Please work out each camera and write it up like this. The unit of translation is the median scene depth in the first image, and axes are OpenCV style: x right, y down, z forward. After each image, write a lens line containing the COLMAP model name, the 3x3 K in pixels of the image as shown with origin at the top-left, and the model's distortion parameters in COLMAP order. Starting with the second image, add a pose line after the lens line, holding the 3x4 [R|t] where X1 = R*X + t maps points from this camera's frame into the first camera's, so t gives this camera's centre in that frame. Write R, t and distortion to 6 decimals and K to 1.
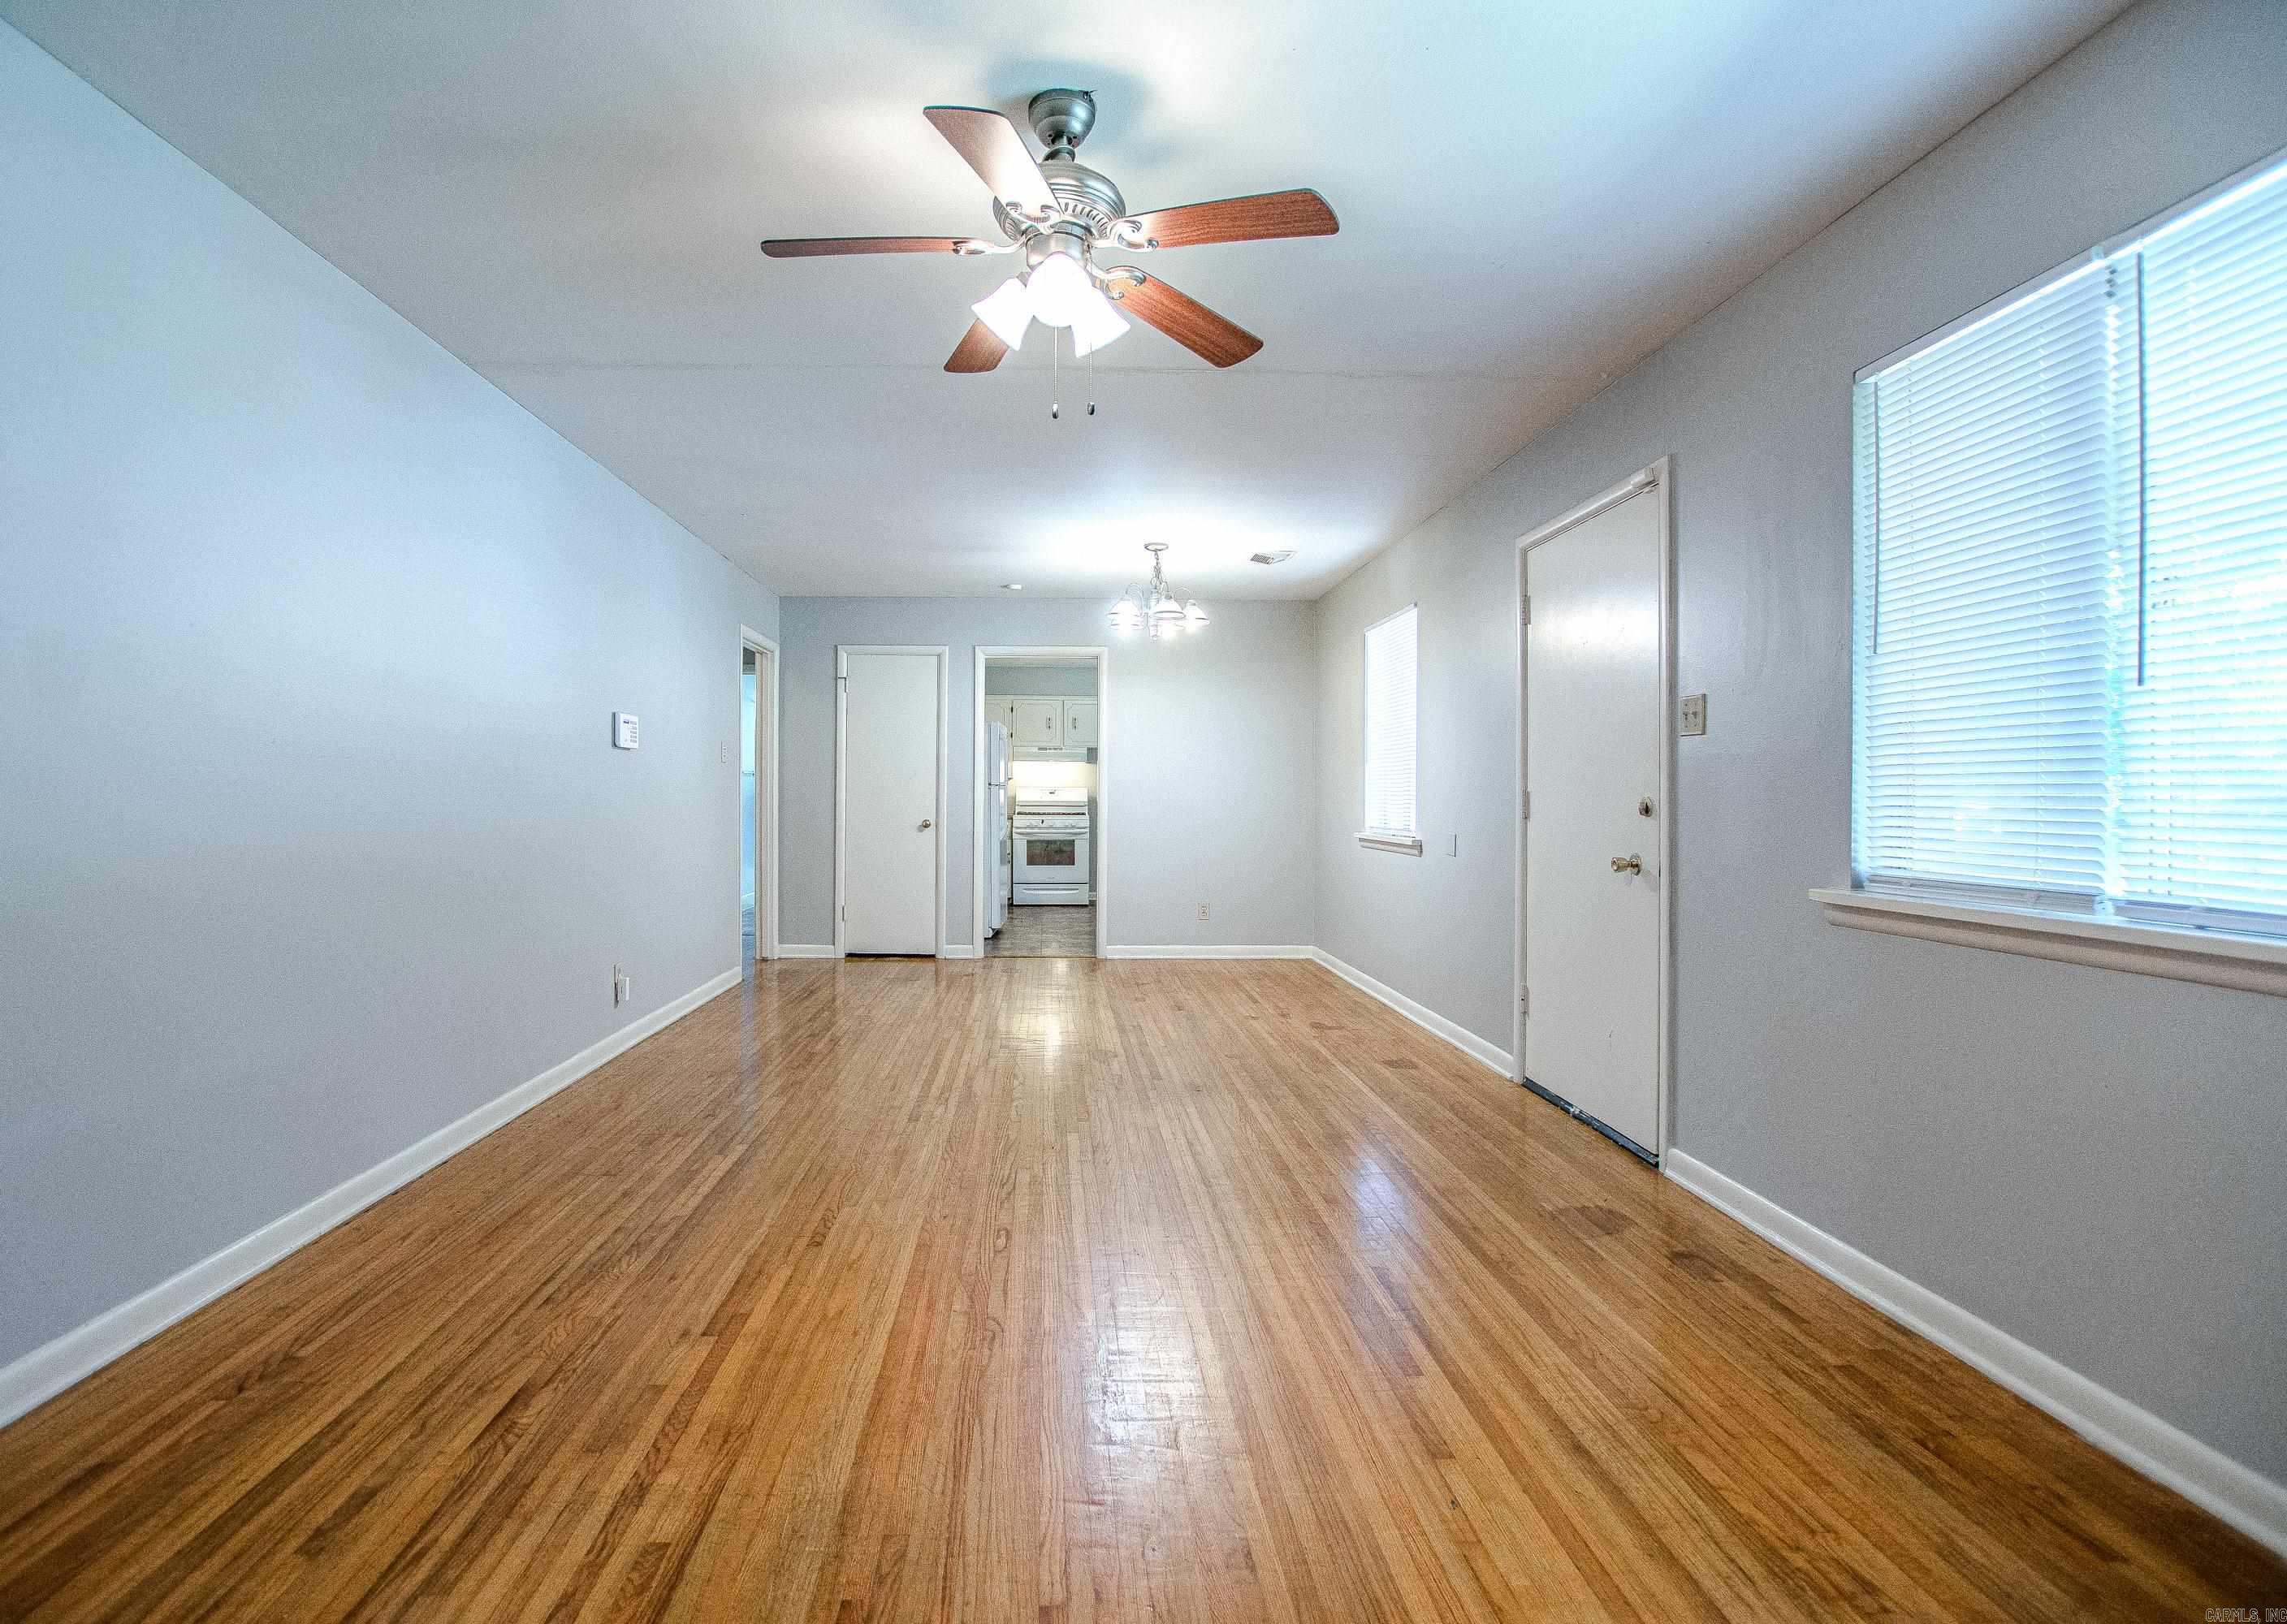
lens RADIAL K [[1090.4, 0, 1068.2], [0, 1090.4, 801.4], [0, 0, 1]] dist [-0.029388, 0.000814]
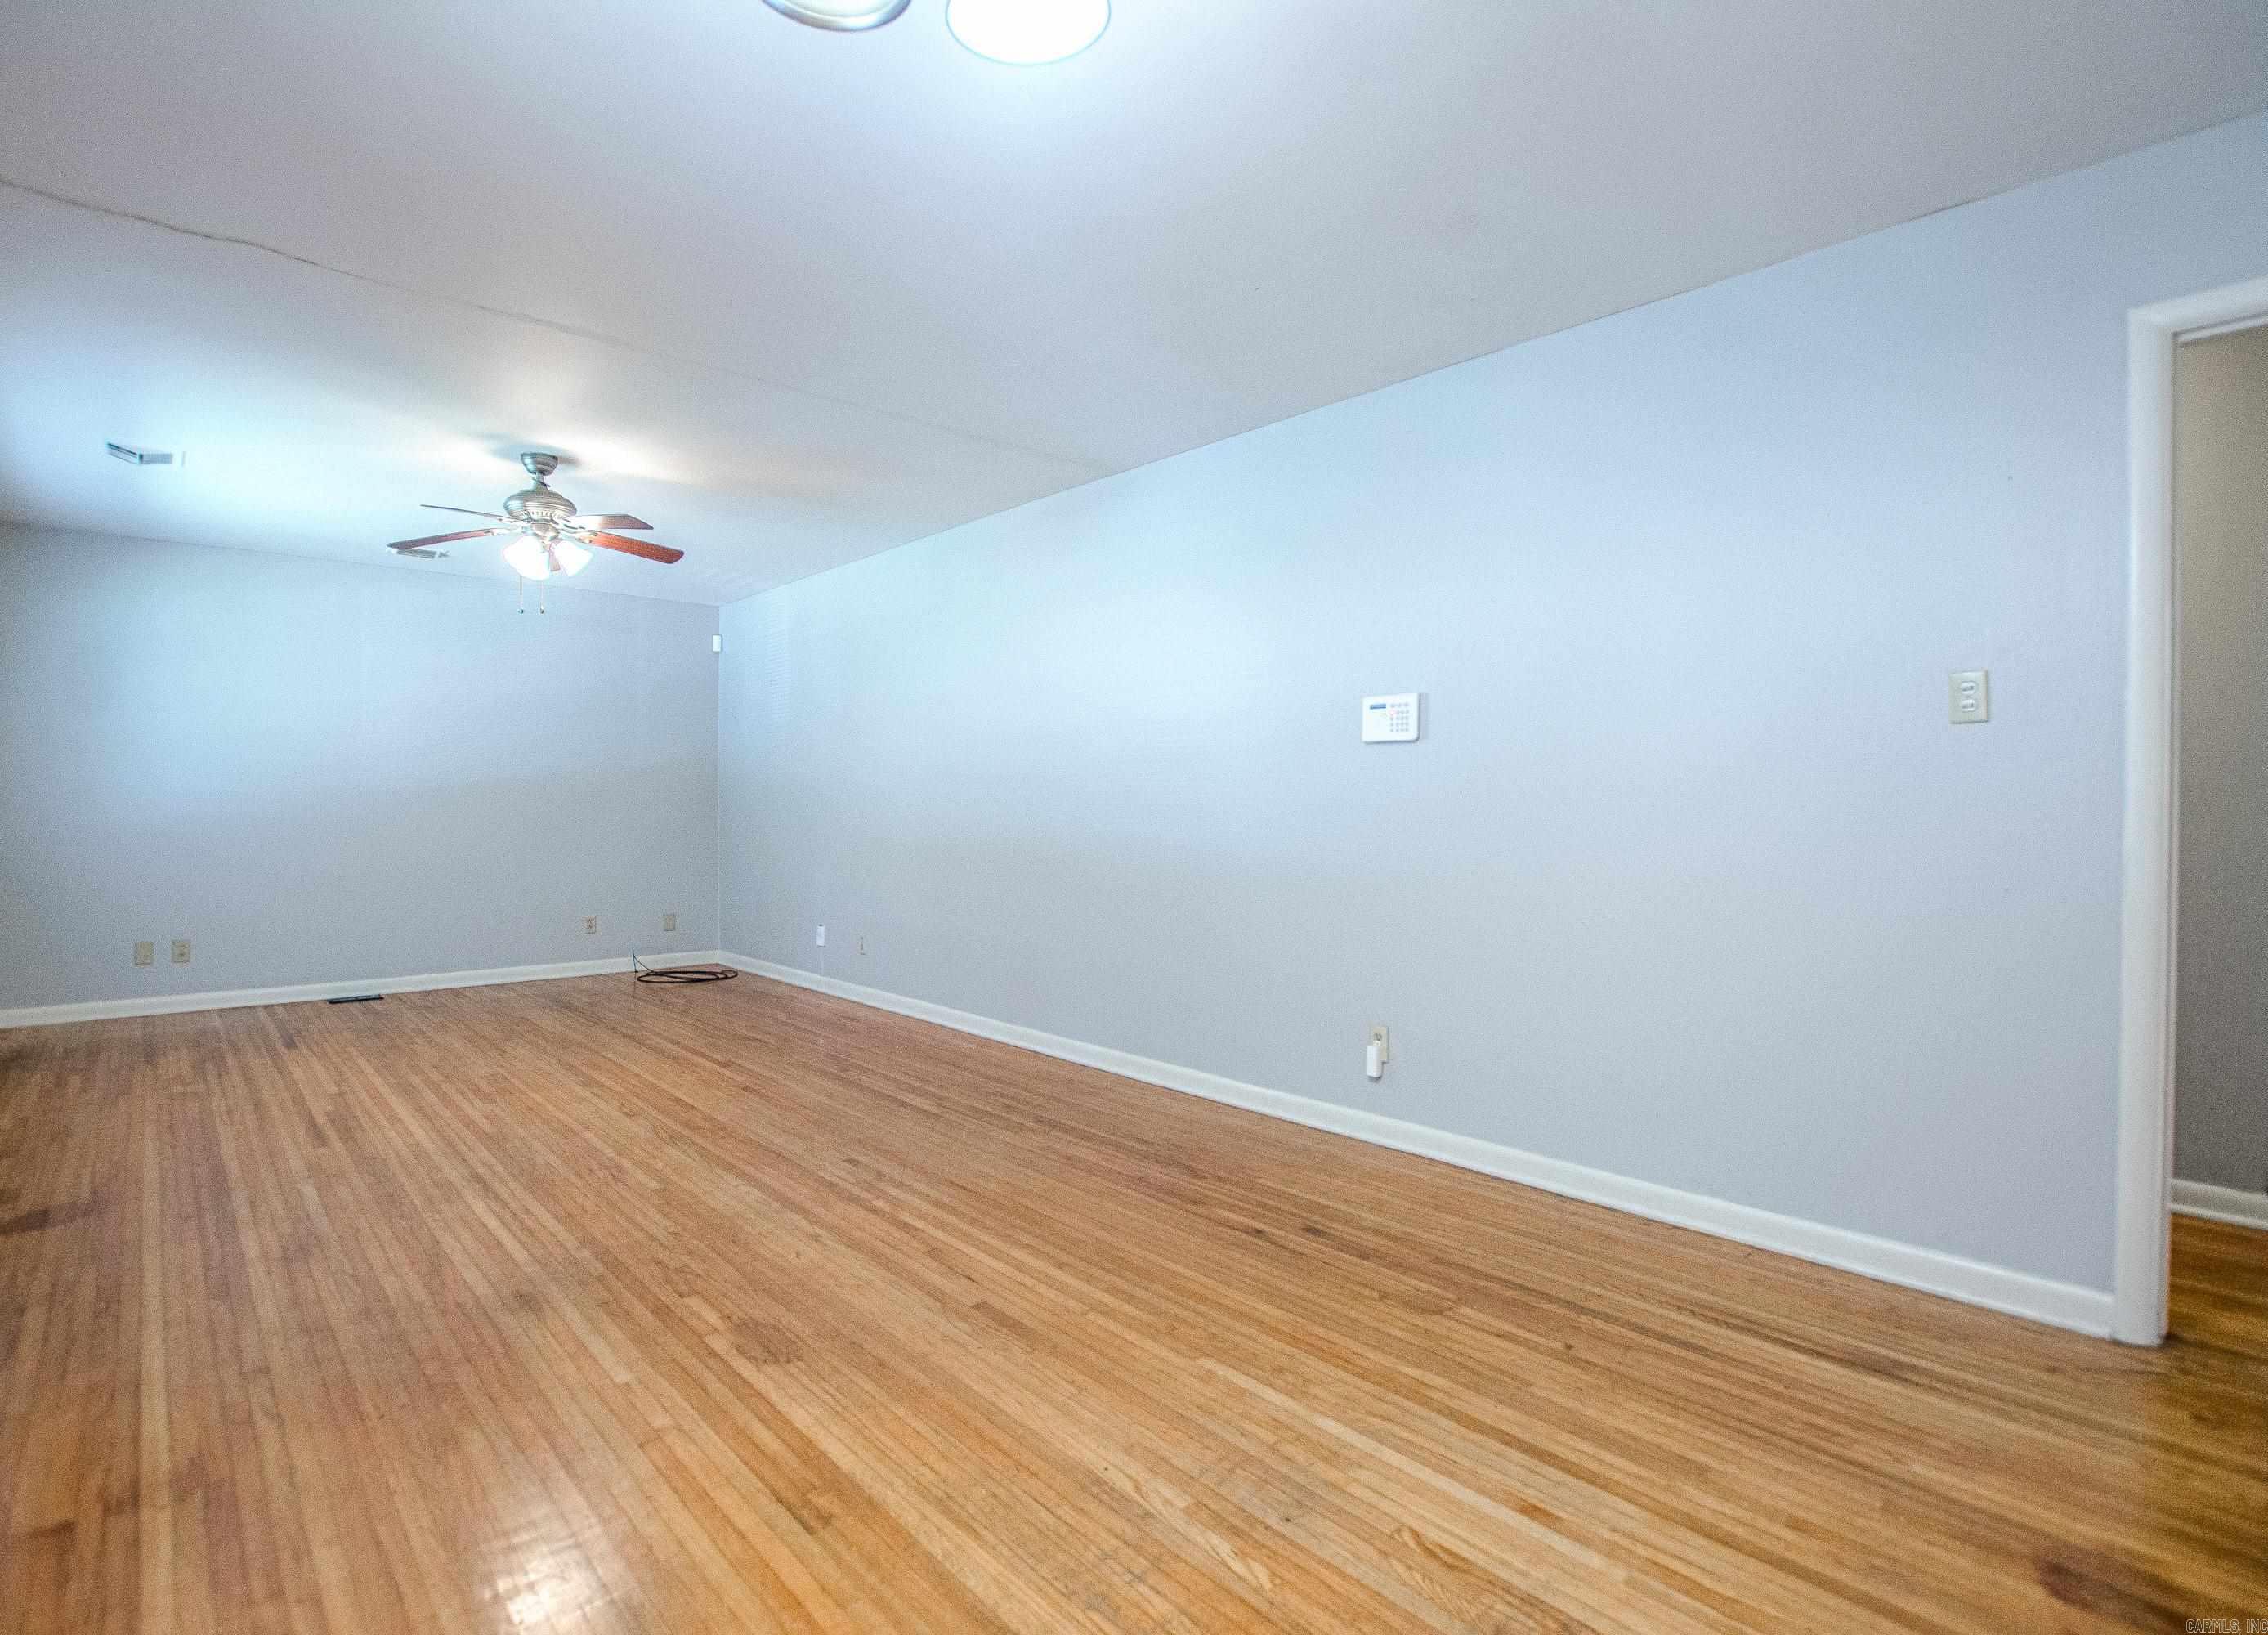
lens RADIAL K [[1091.6, 0, 1110.3], [0, 1091.6, 819.9], [0, 0, 1]] dist [-0.034975, 0.005597]
pose [[-0.753784, 0.001316, -0.657121, 0.330221], [-0.010003, 0.999859, 0.013478, -0.006016], [0.657046, 0.016733, -0.753665, 2.070099]]
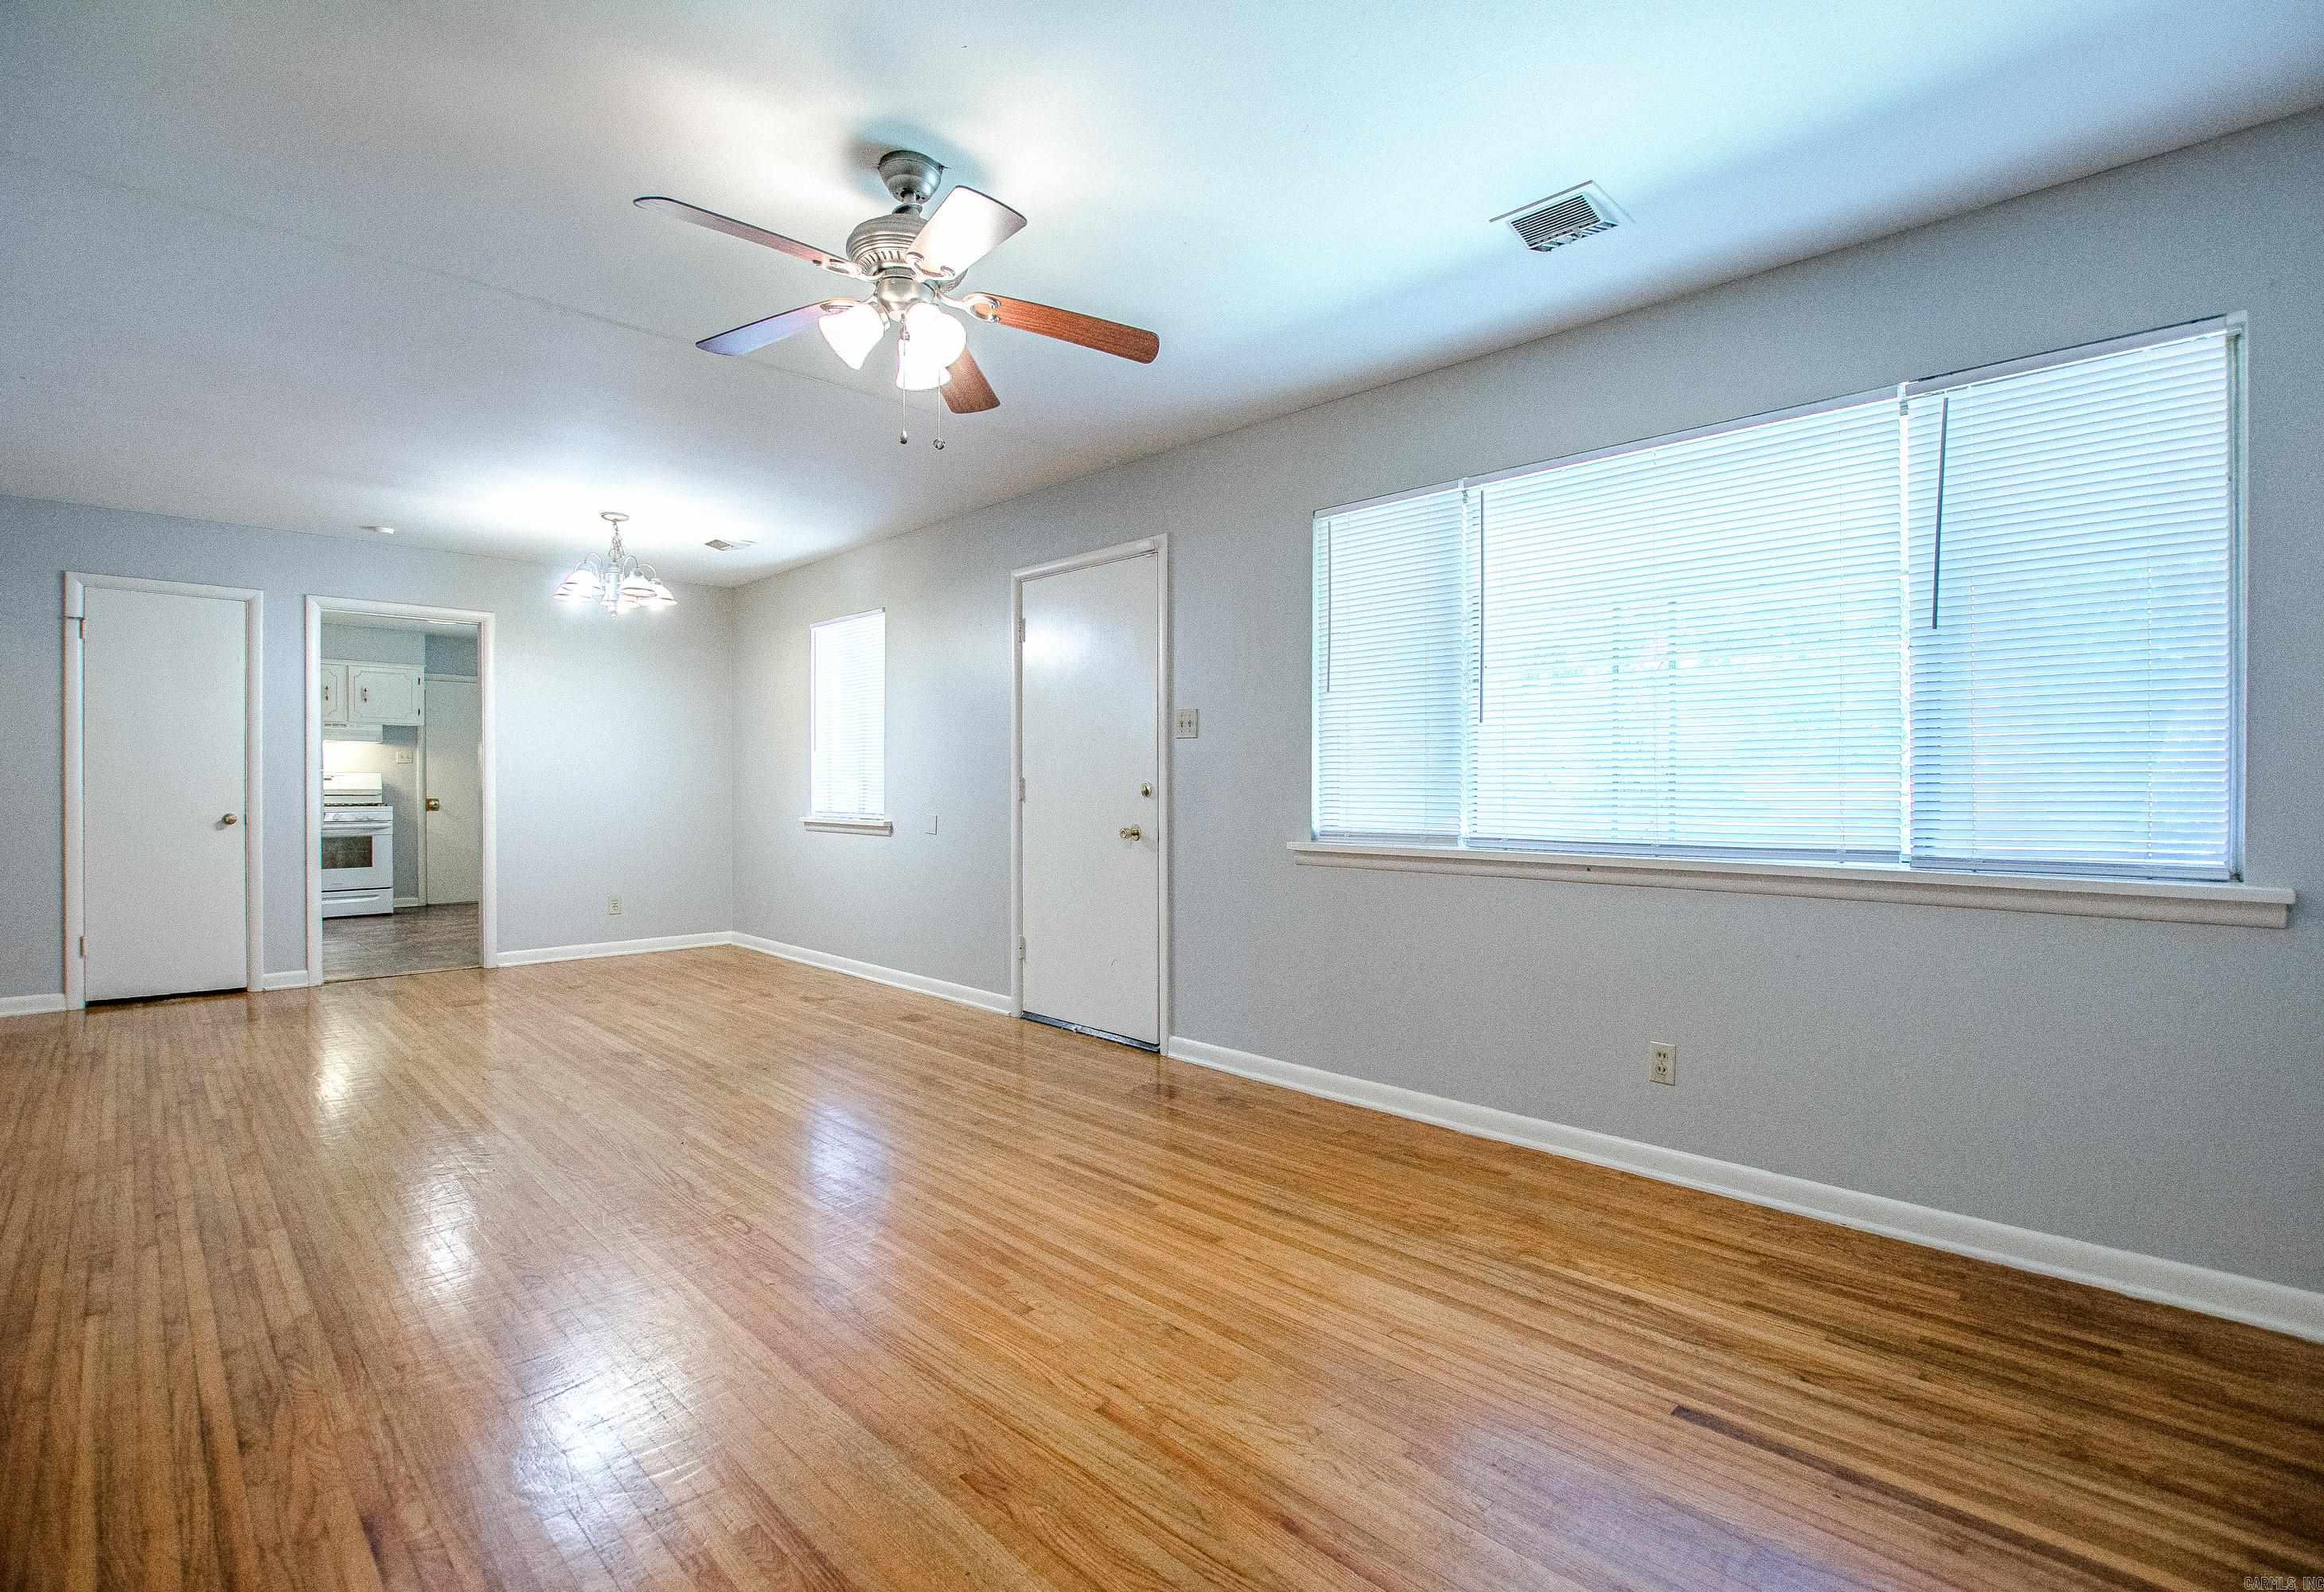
lens RADIAL K [[1068.5, 0, 1192.0], [0, 1068.5, 797.8], [0, 0, 1]] dist [-0.038010, 0.005643]
pose [[0.710335, -0.010457, 0.703786, -0.370076], [0.004186, 0.999935, 0.010632, 0.001008], [-0.703851, -0.004607, 0.710332, 0.008758]]
